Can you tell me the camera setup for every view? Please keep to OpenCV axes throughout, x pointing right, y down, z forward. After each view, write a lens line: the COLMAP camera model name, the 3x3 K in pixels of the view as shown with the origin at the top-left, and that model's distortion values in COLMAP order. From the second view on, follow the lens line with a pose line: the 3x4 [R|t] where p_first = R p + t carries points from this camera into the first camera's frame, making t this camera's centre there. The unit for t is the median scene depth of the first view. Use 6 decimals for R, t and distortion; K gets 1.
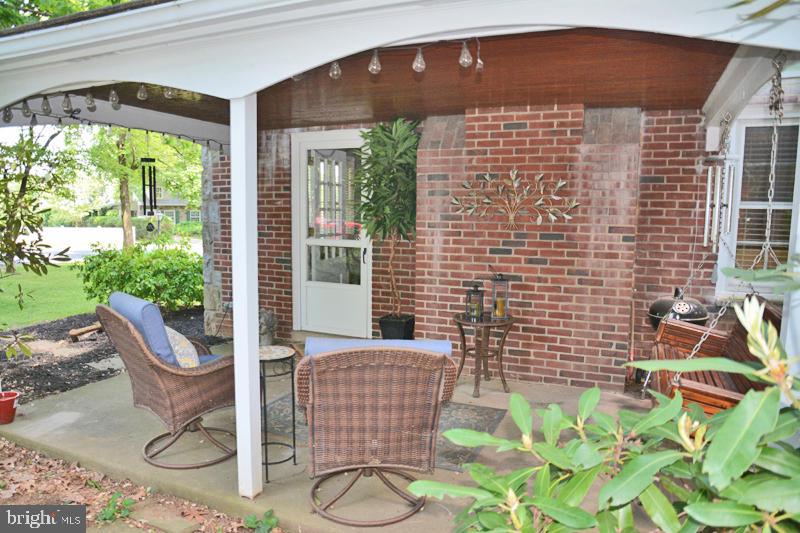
lens RADIAL K [[566.8, 0, 396.3], [0, 566.8, 301.8], [0, 0, 1]] dist [-0.122996, 0.068525]
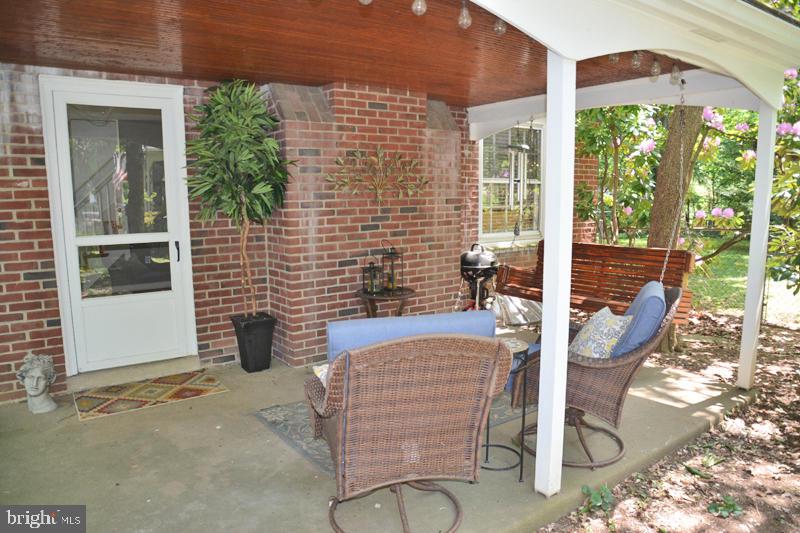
lens RADIAL K [[566.8, 0, 400.1], [0, 566.8, 299.5], [0, 0, 1]] dist [-0.122996, 0.068525]
pose [[0.494669, -0.175405, 0.851197, -0.683208], [0.153218, 0.981681, 0.113252, -0.068004], [-0.855469, 0.074397, 0.512482, 0.431908]]
